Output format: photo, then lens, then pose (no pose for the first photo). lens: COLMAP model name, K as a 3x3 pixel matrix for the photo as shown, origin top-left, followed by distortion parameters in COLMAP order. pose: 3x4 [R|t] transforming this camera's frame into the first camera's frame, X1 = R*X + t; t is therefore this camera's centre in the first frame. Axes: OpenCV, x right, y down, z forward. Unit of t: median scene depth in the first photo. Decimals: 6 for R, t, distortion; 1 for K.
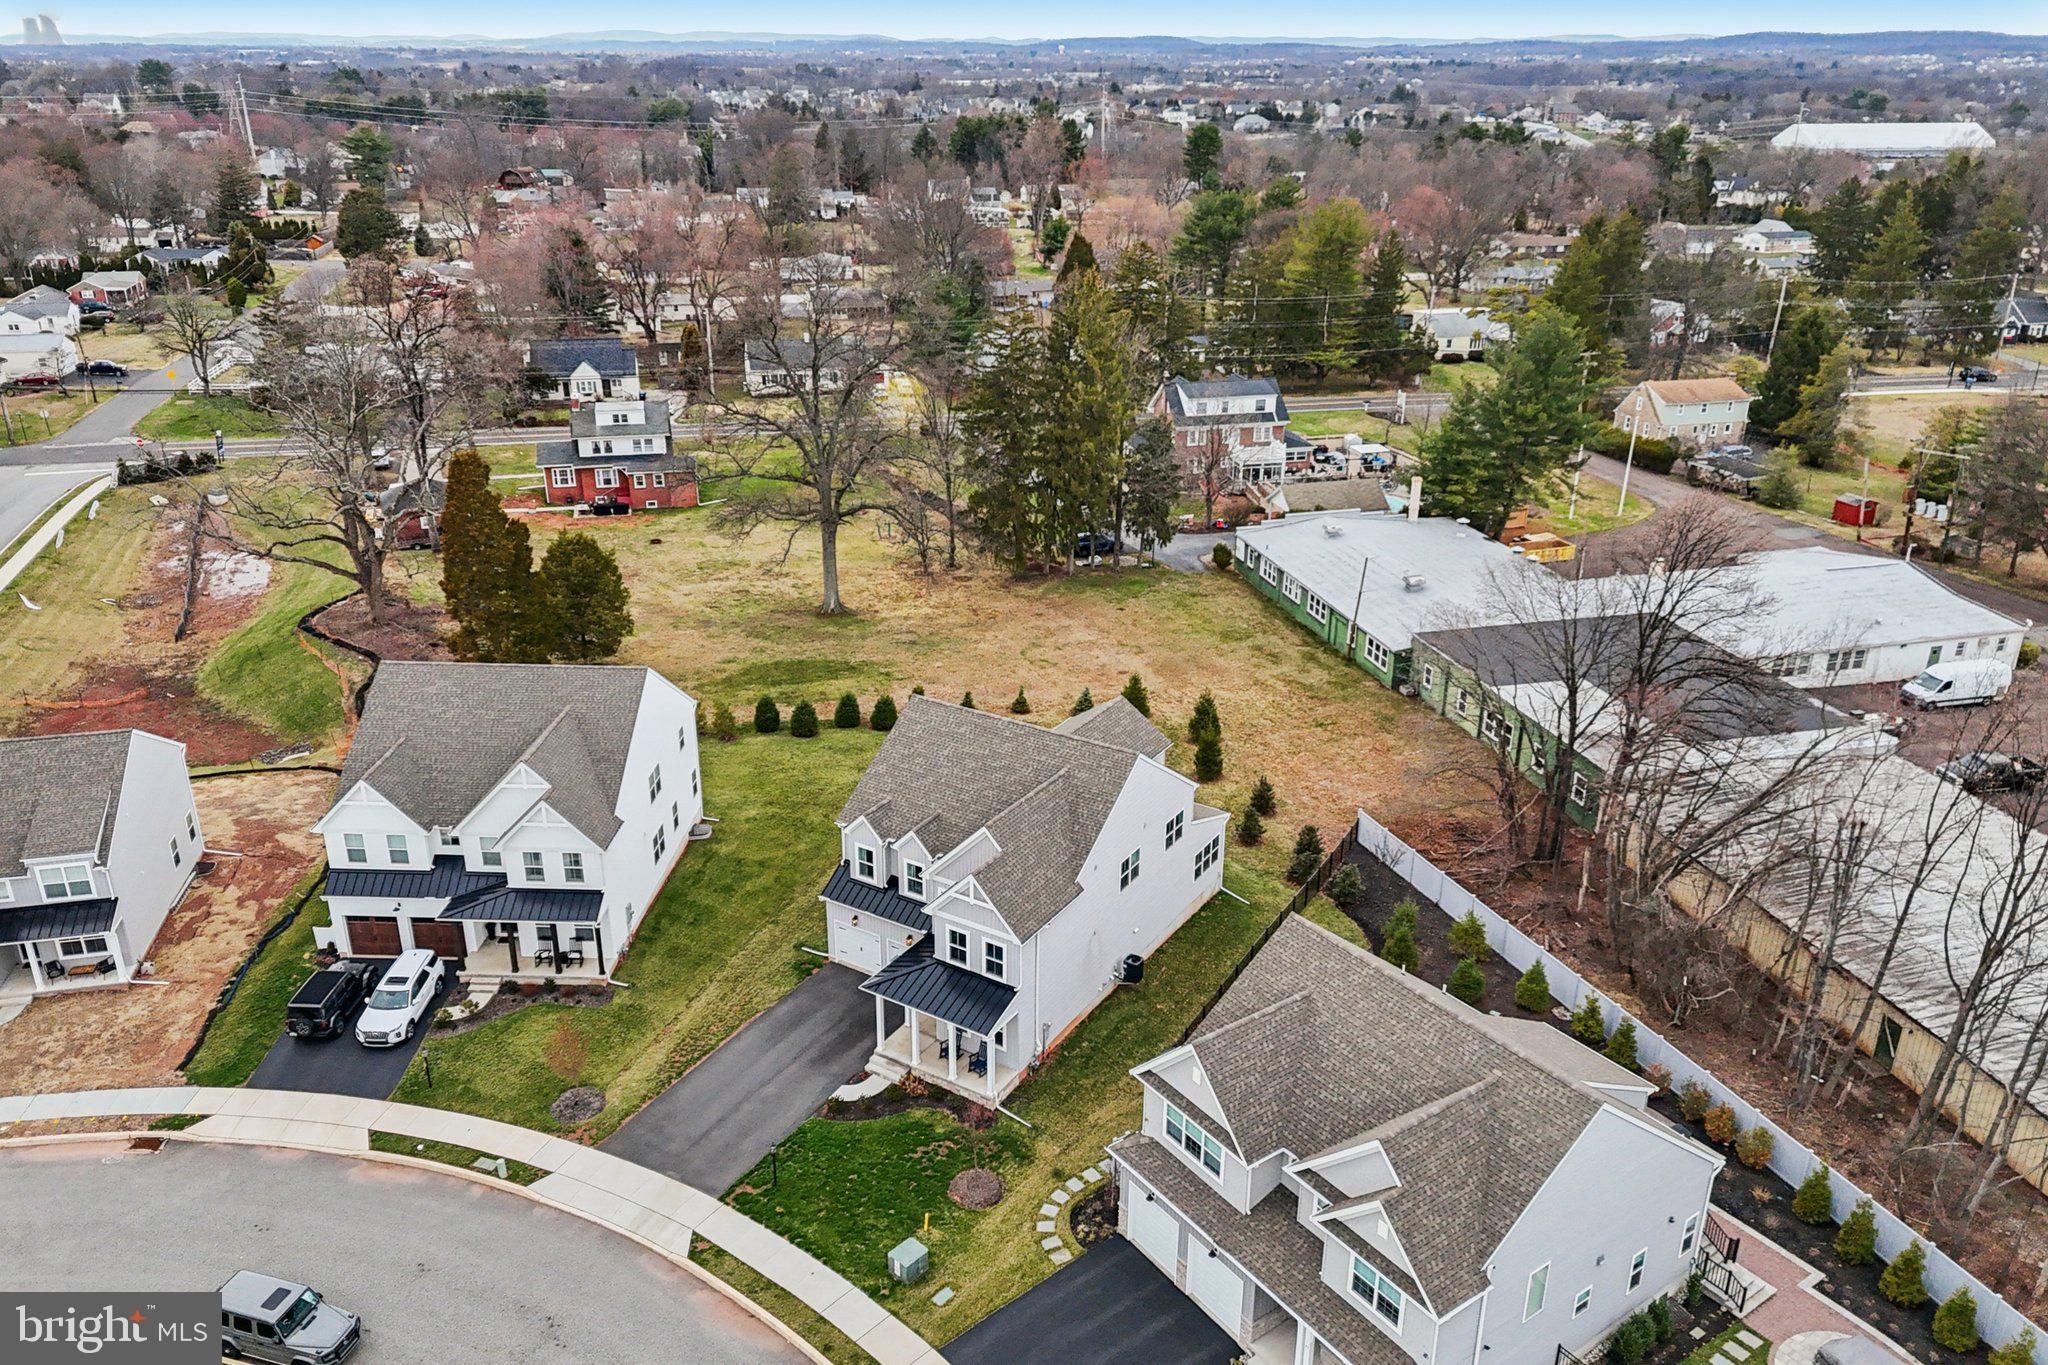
lens RADIAL K [[1512.5, 0, 1024.0], [0, 1512.5, 682.5], [0, 0, 1]] dist [0.083372, -0.078758]
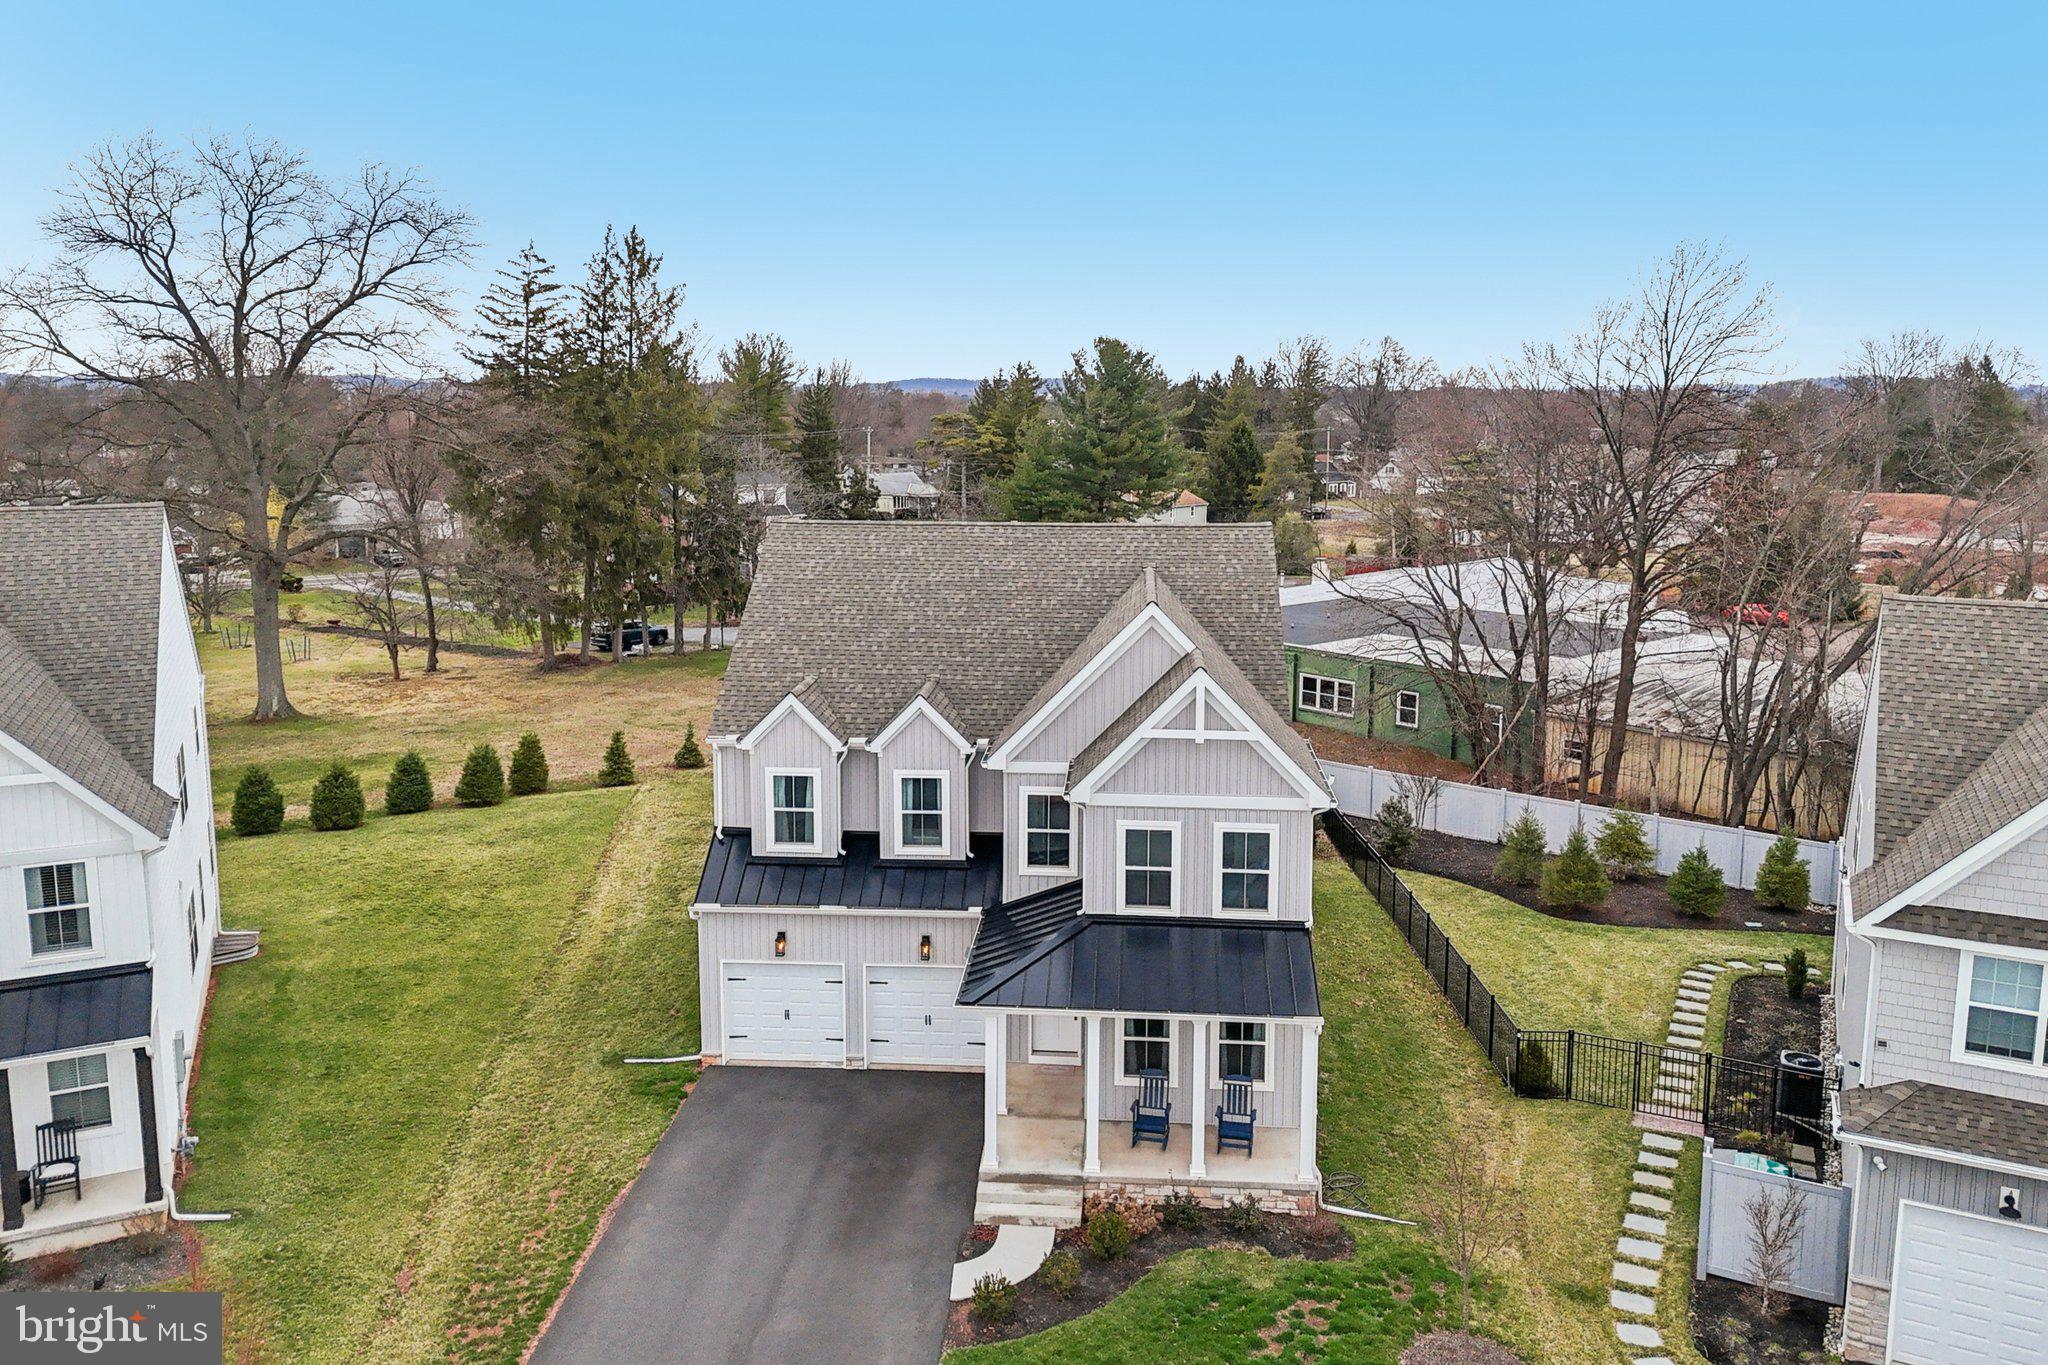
lens RADIAL K [[1523.2, 0, 1034.7], [0, 1523.2, 635.4], [0, 0, 1]] dist [0.077067, -0.072559]
pose [[0.884771, -0.074883, 0.459971, -0.262368], [0.180207, 0.965202, -0.189499, 0.178056], [-0.429775, 0.250553, 0.867477, 0.574483]]
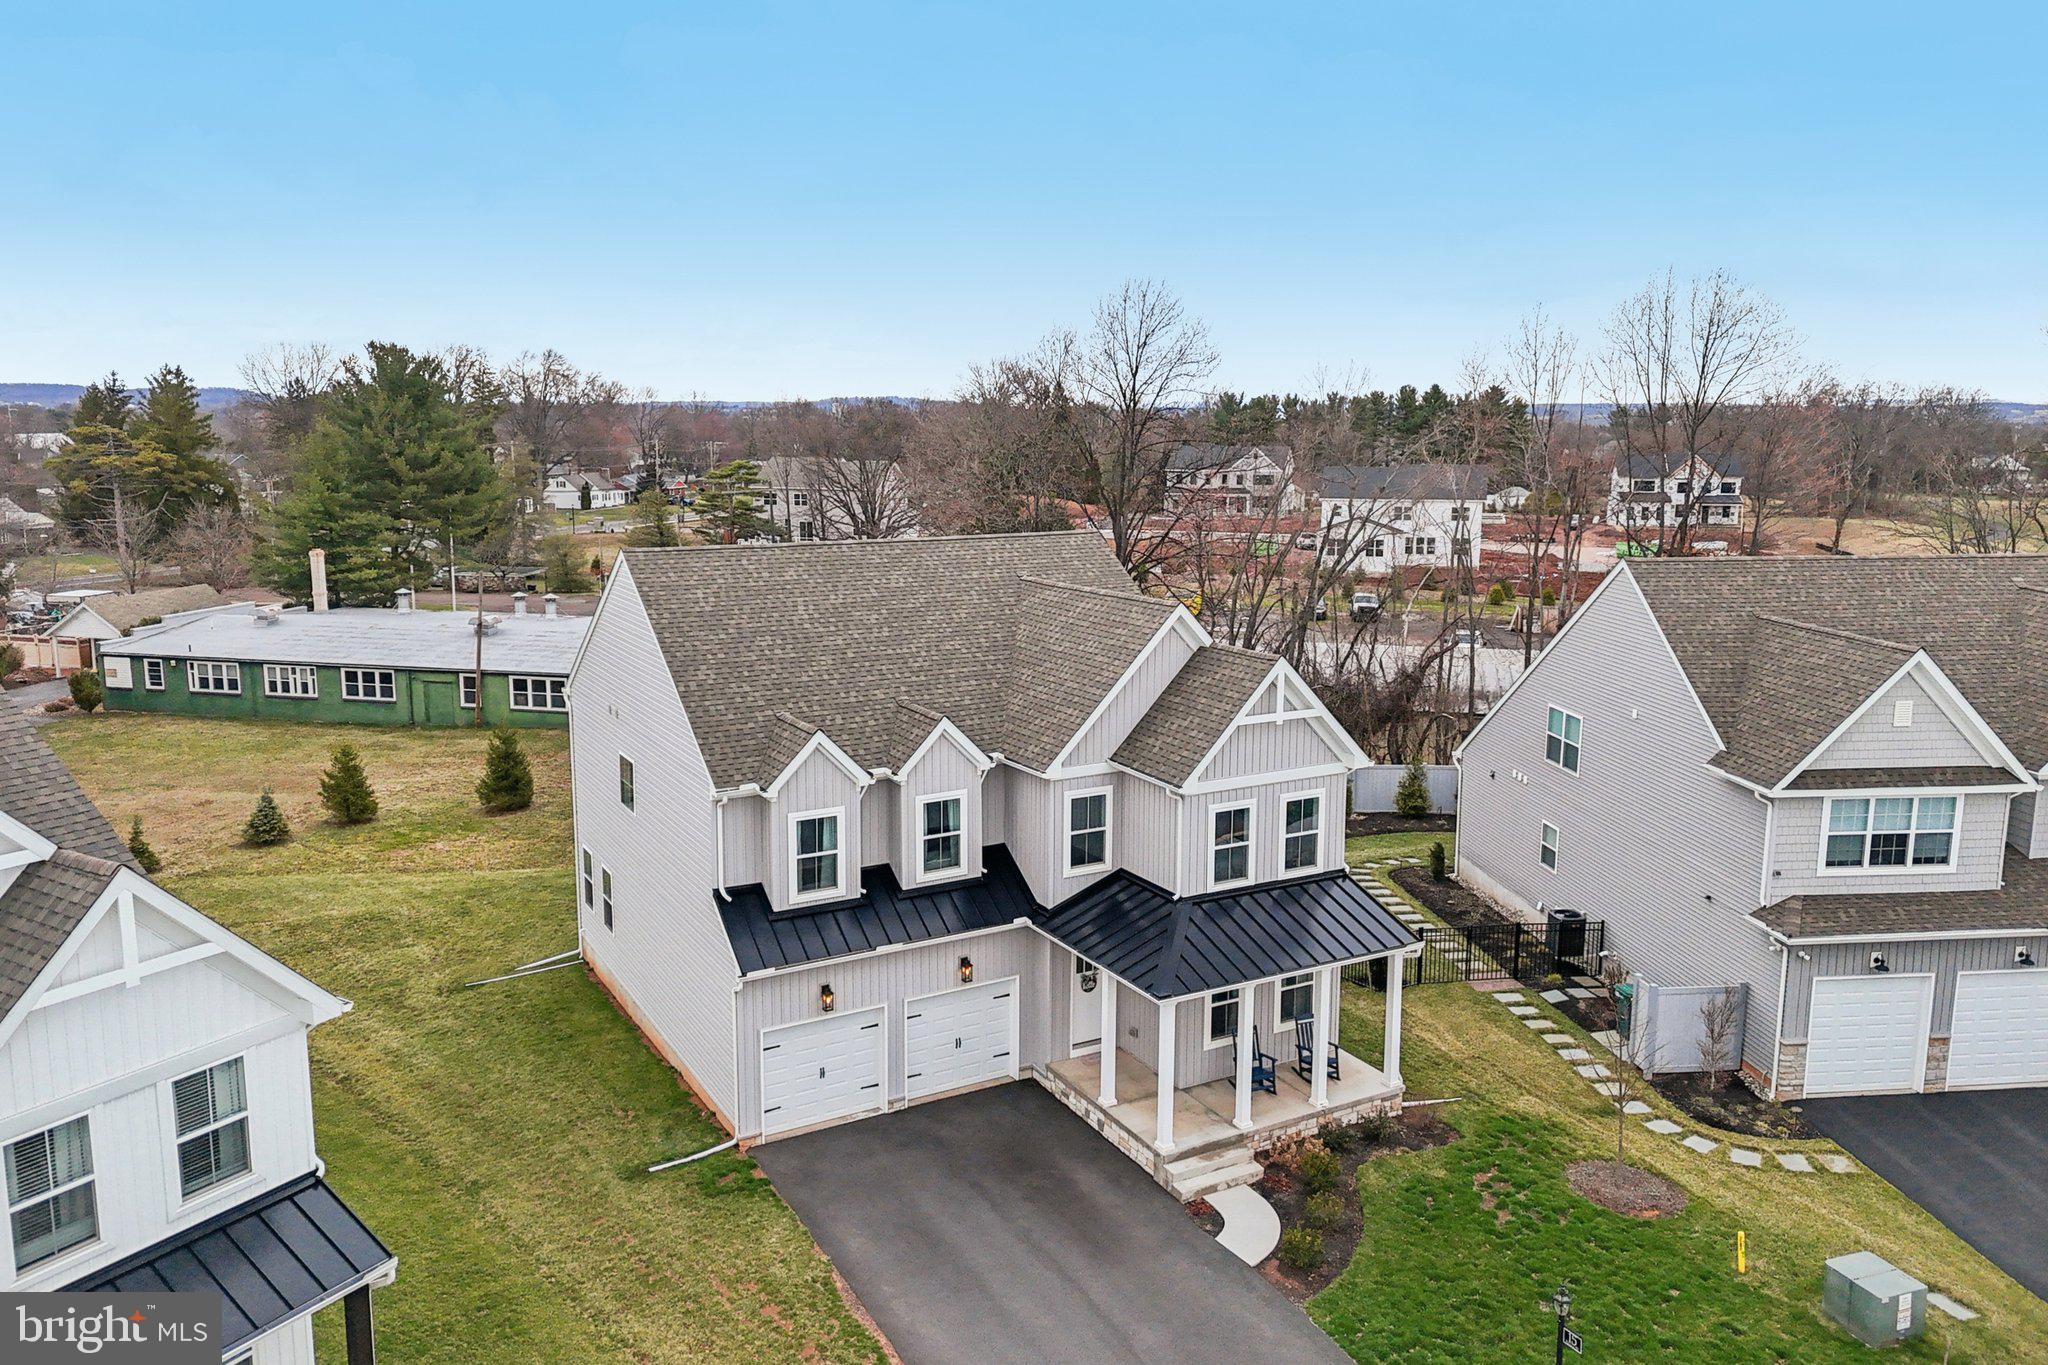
lens RADIAL K [[1497.2, 0, 1024.0], [0, 1497.2, 682.5], [0, 0, 1]] dist [0.081845, -0.075081]
pose [[0.476517, -0.158951, 0.864677, -0.460892], [0.336717, 0.941523, -0.012484, 0.103098], [-0.812129, 0.297100, 0.502173, 0.755886]]
